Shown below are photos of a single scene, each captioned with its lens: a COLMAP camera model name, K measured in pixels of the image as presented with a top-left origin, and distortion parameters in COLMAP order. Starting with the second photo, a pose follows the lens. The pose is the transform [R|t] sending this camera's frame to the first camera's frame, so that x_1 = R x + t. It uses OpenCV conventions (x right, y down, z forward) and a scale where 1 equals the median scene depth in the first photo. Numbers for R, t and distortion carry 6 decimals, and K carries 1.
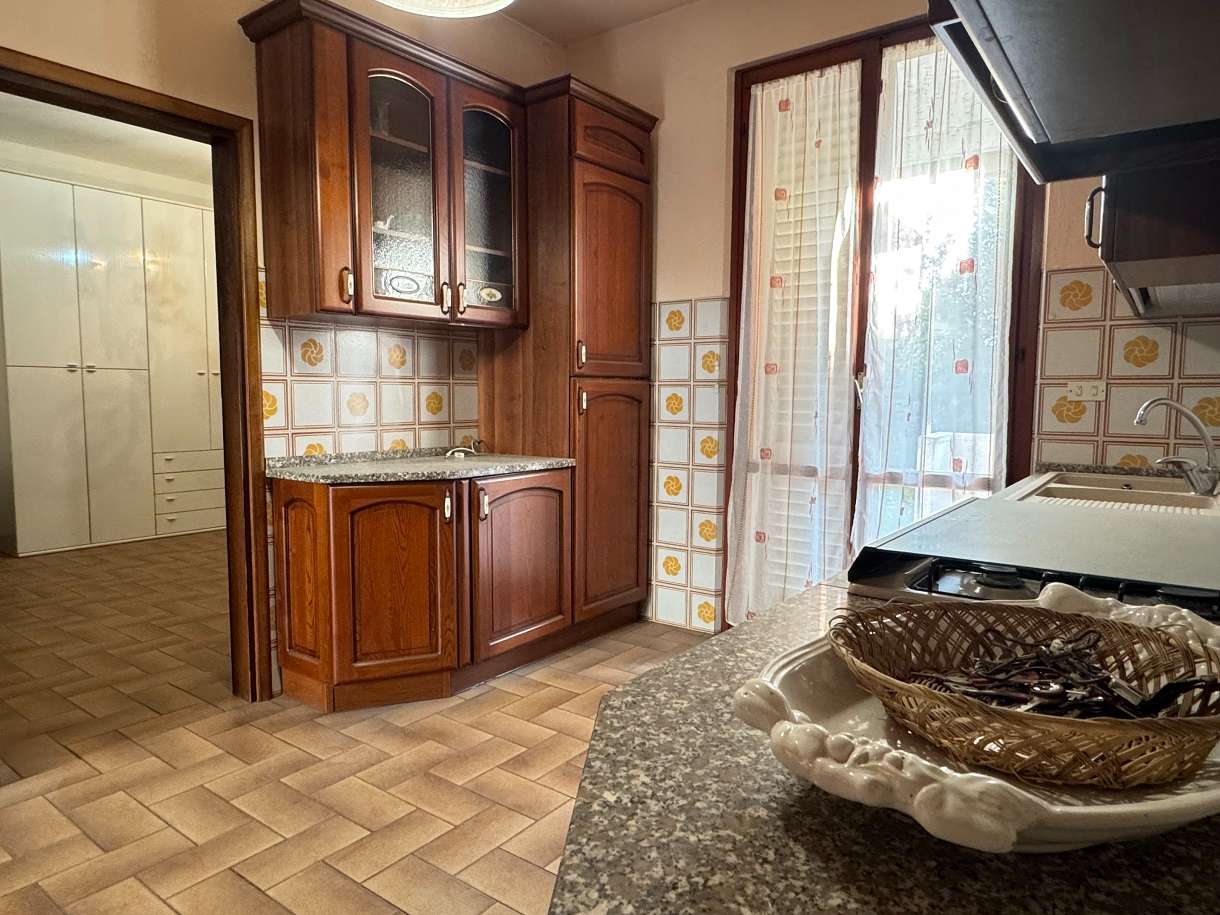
lens RADIAL K [[777.5, 0, 610.3], [0, 777.5, 460.9], [0, 0, 1]] dist [0.001206, 0.003150]
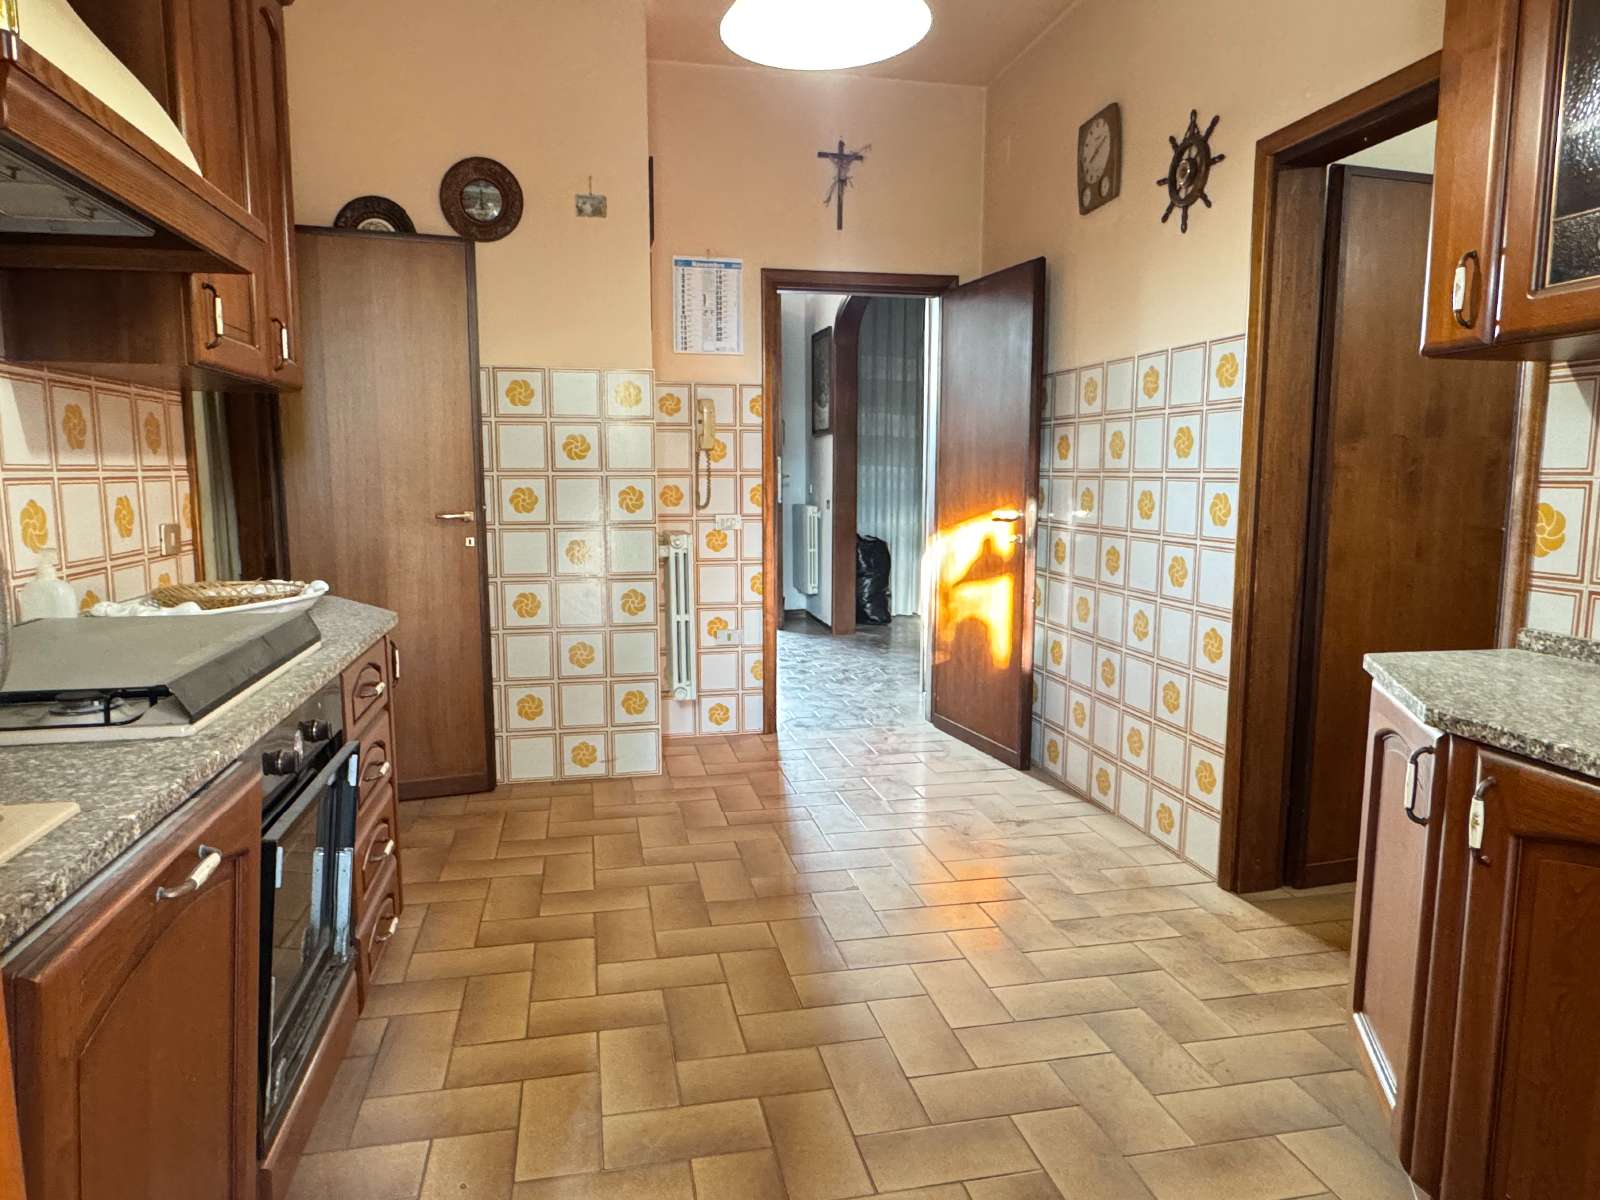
lens RADIAL K [[1019.6, 0, 800.7], [0, 1019.6, 594.0], [0, 0, 1]] dist [0.001206, 0.003150]
pose [[-0.666010, 0.085071, -0.741076, 0.367718], [-0.068072, 0.982399, 0.173950, -0.103550], [0.742830, 0.166299, -0.648497, 0.969668]]
